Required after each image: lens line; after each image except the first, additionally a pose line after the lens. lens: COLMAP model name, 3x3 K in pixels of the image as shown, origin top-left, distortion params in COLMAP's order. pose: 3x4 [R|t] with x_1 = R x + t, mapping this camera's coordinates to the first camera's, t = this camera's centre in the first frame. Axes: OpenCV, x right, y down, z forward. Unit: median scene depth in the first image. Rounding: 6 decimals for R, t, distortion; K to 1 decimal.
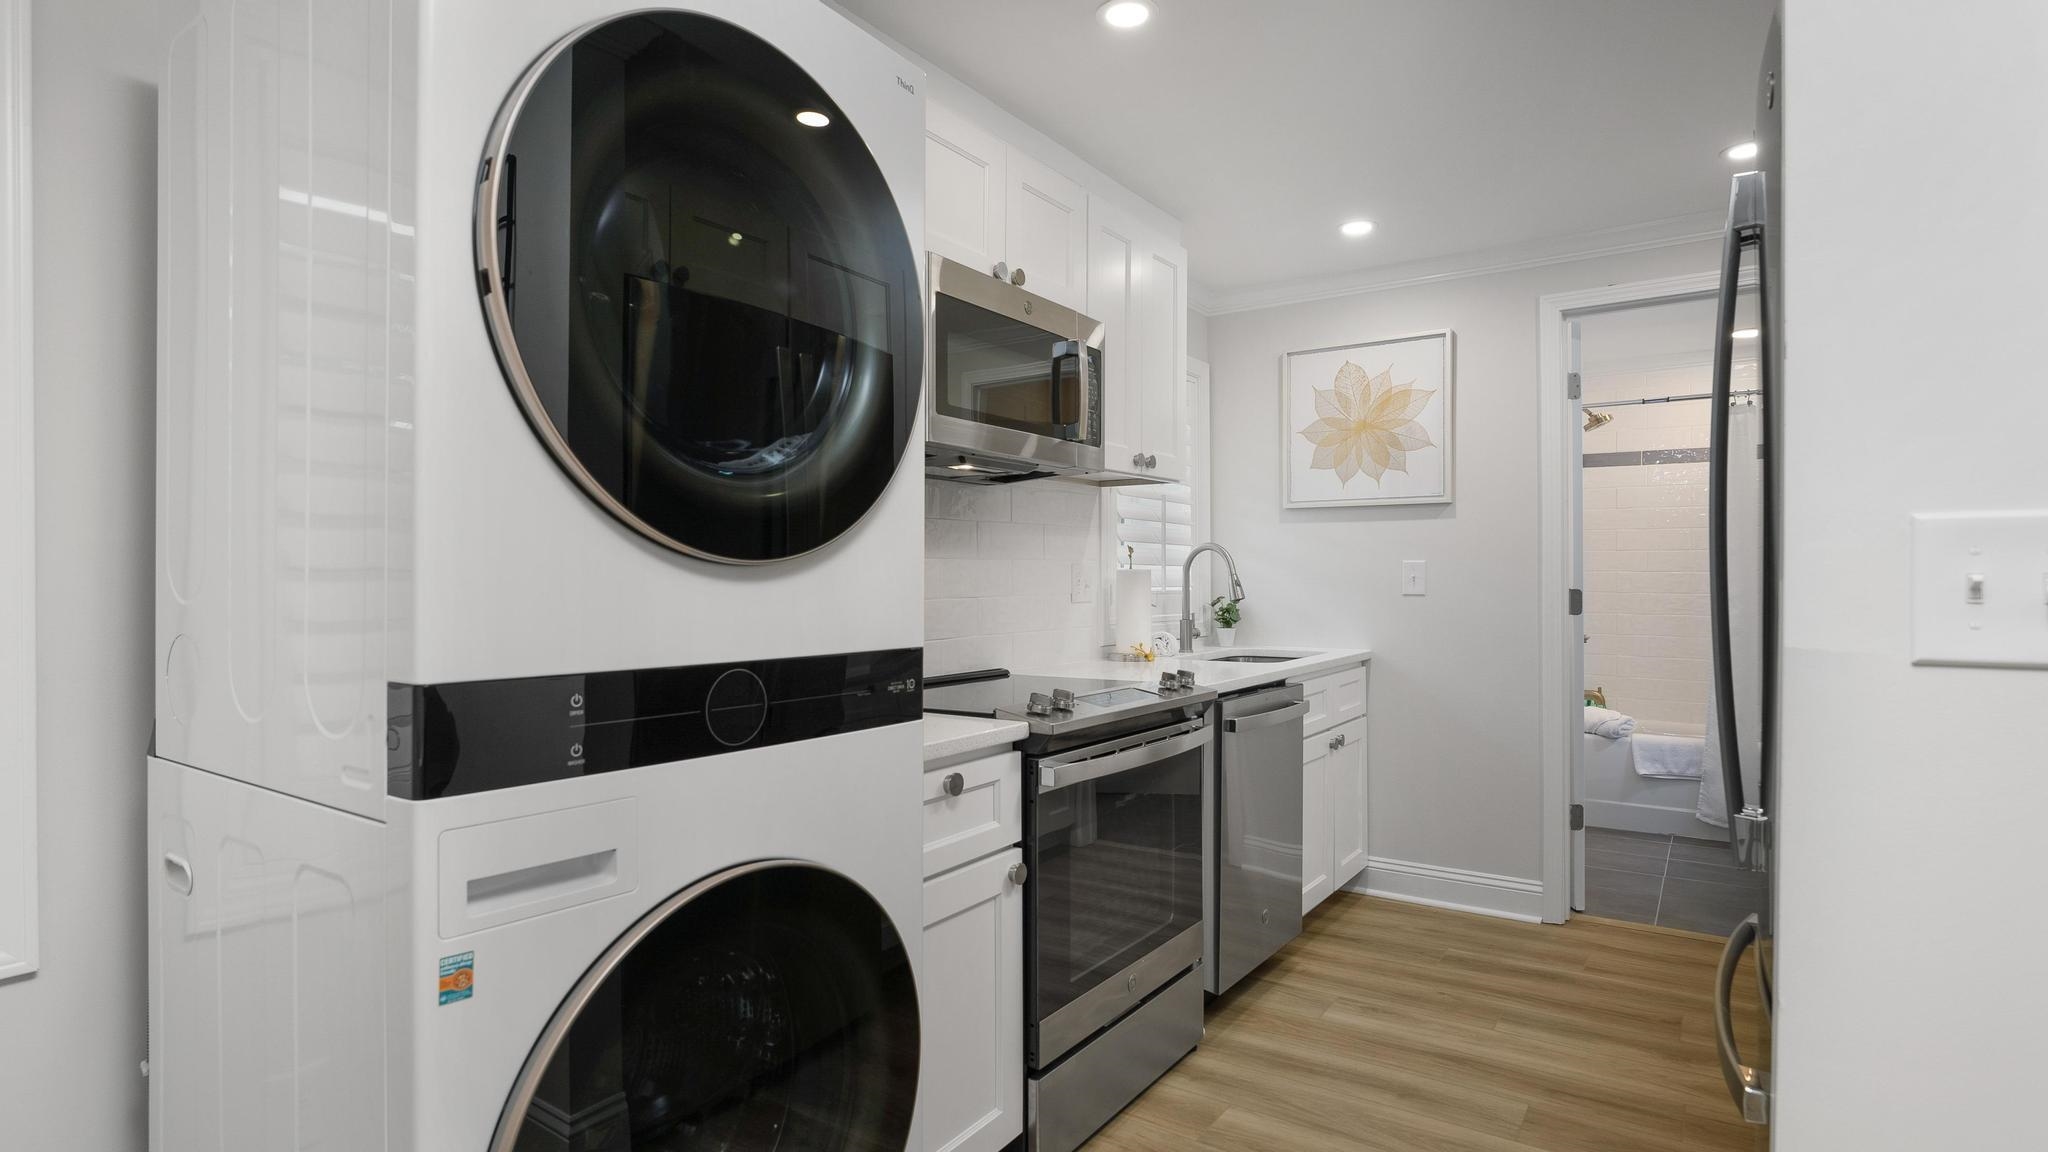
lens RADIAL K [[1054.8, 0, 1024.0], [0, 1054.8, 576.0], [0, 0, 1]] dist [-0.002365, -0.000101]
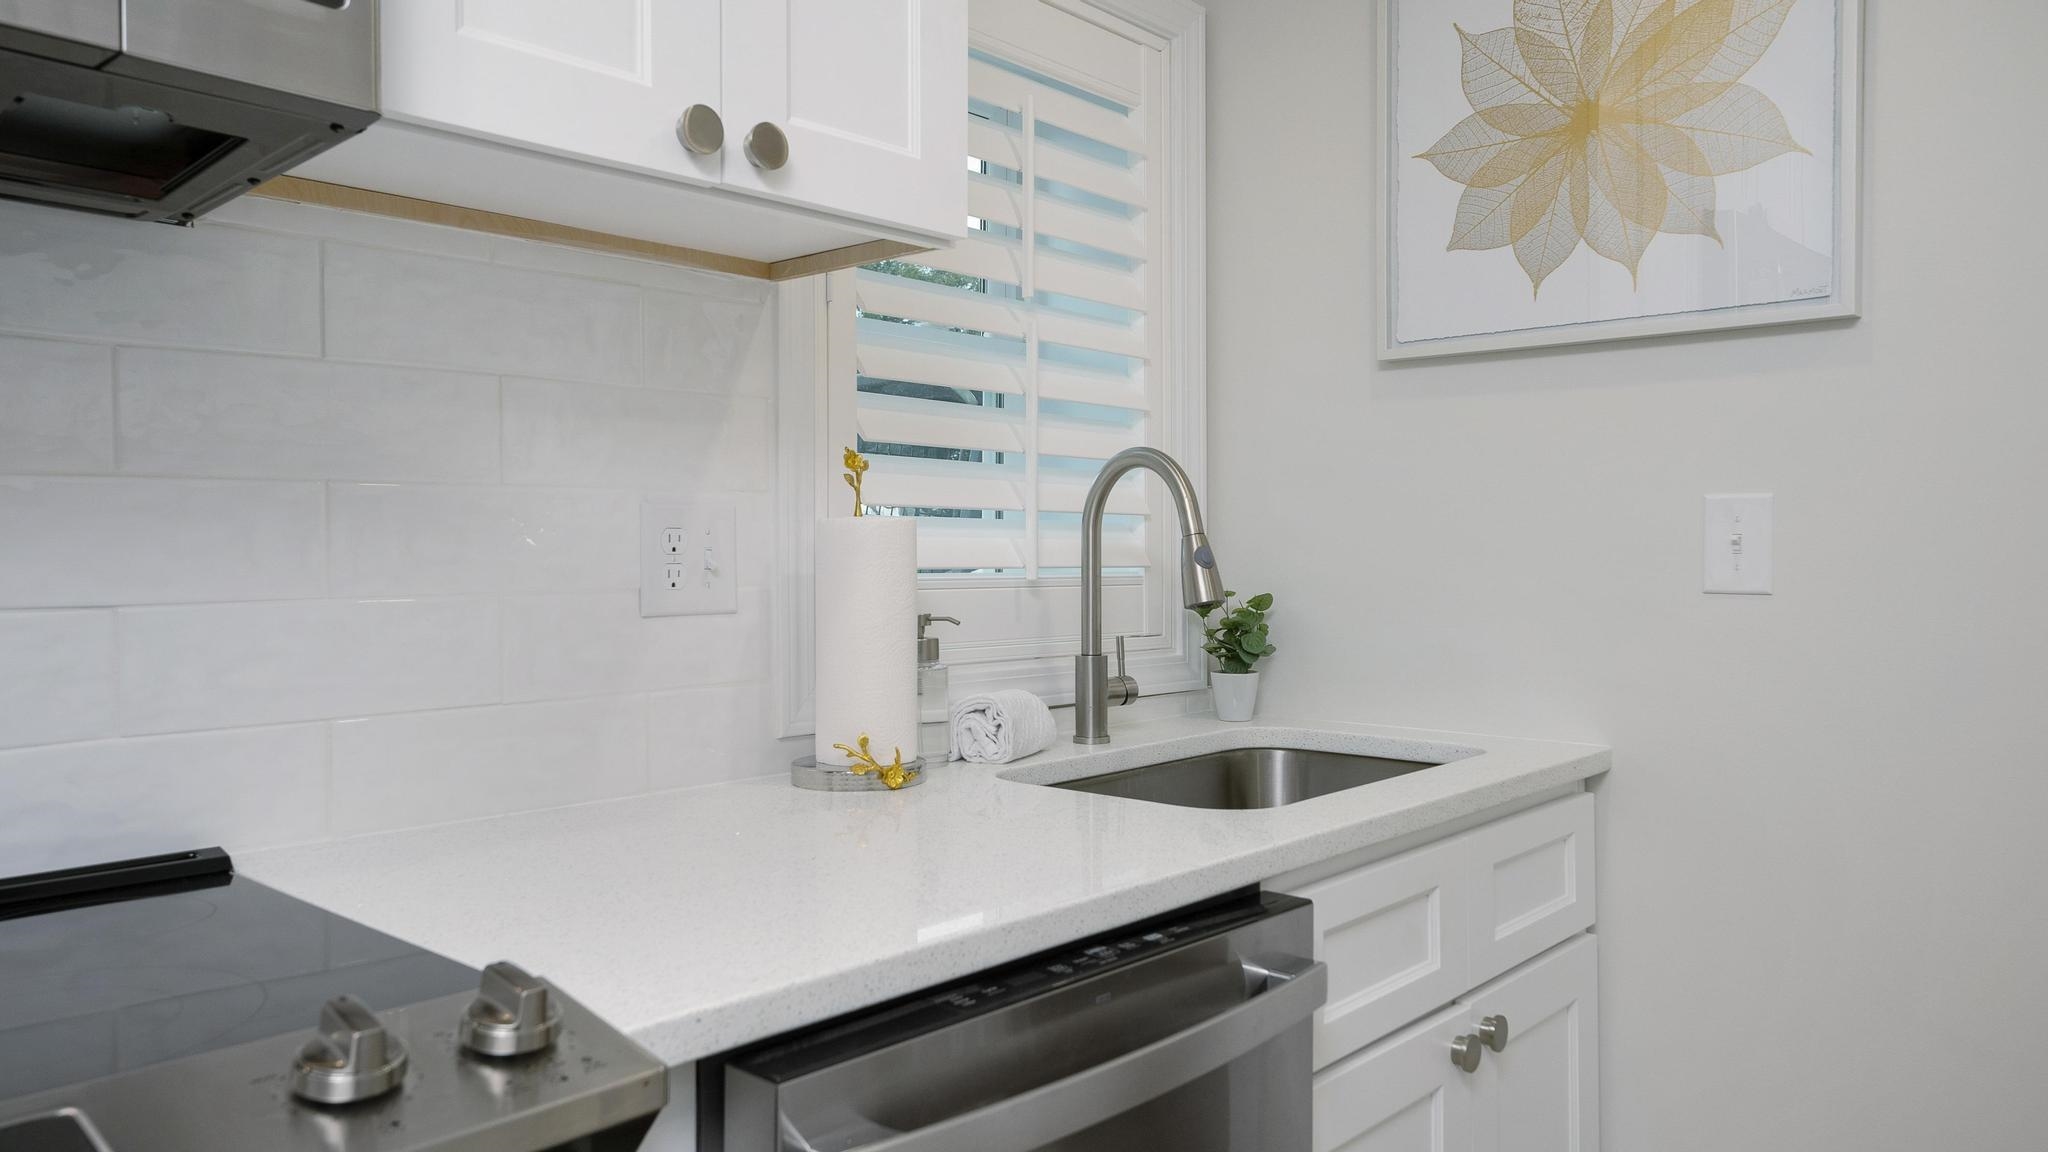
lens RADIAL K [[1418.7, 0, 1024.0], [0, 1418.7, 576.0], [0, 0, 1]] dist [0.003022, -0.001081]
pose [[0.991039, -0.000394, -0.133573, 0.196709], [0.002948, 0.999817, 0.018924, 0.003233], [0.133541, -0.019148, 0.990858, 0.498104]]
